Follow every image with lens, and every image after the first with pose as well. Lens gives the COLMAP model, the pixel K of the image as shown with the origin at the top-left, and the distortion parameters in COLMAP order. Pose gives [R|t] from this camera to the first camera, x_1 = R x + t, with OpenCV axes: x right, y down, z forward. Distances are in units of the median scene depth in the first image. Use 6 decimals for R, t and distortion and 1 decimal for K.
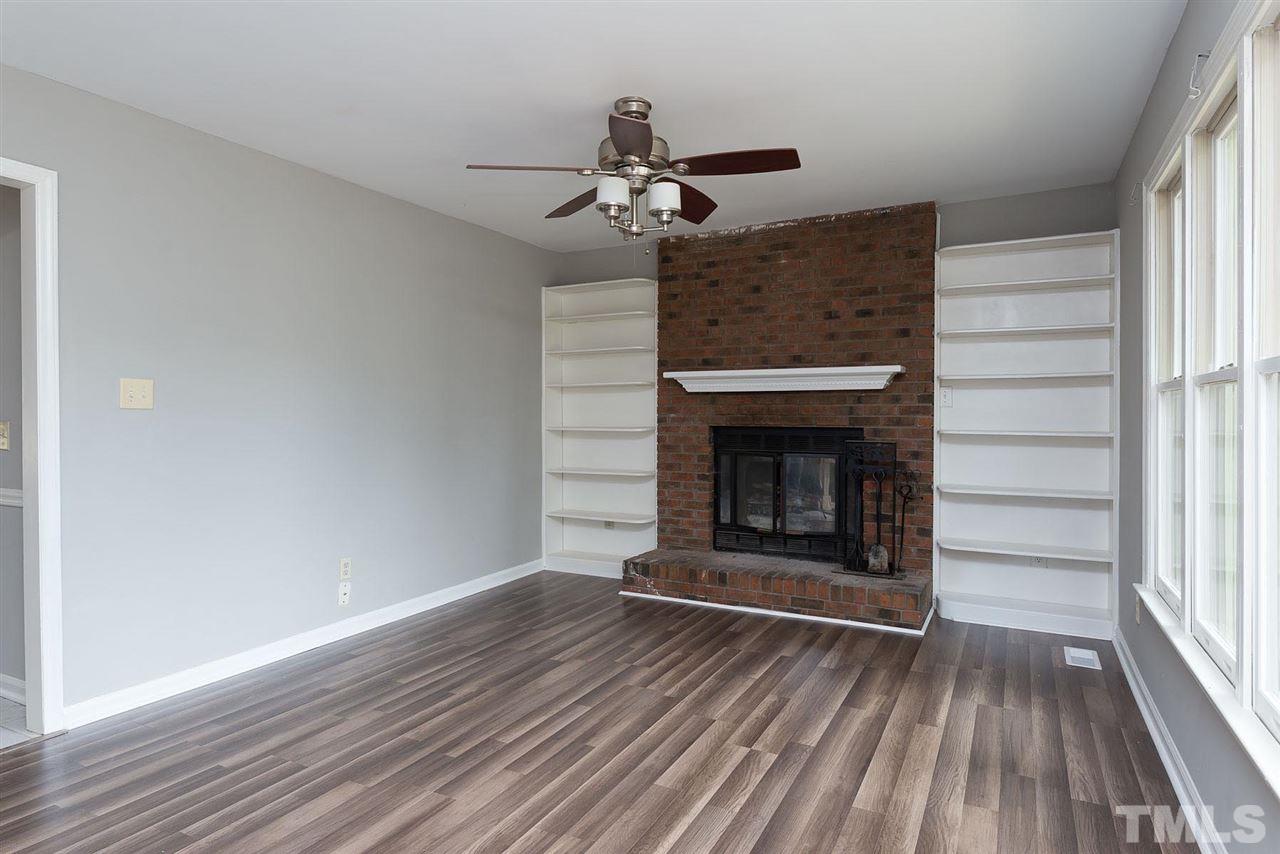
lens RADIAL K [[718.9, 0, 633.4], [0, 718.9, 420.2], [0, 0, 1]] dist [-0.002420, -0.000714]
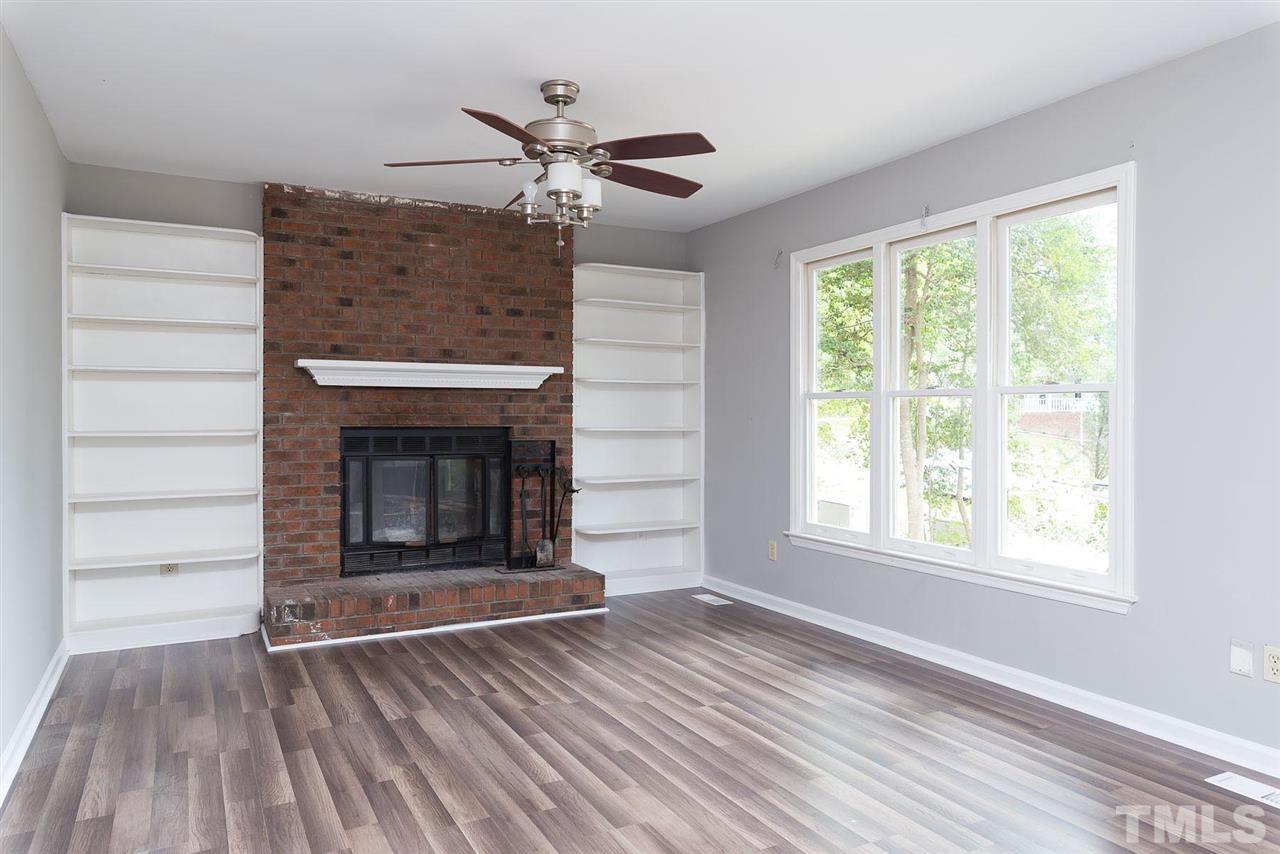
lens RADIAL K [[861.3, 0, 643.9], [0, 861.3, 418.6], [0, 0, 1]] dist [-0.003493, -0.003318]
pose [[0.553353, -0.004800, 0.832933, -0.593805], [0.004836, 0.999985, 0.002550, -0.002807], [-0.832933, 0.002617, 0.553368, 0.185996]]
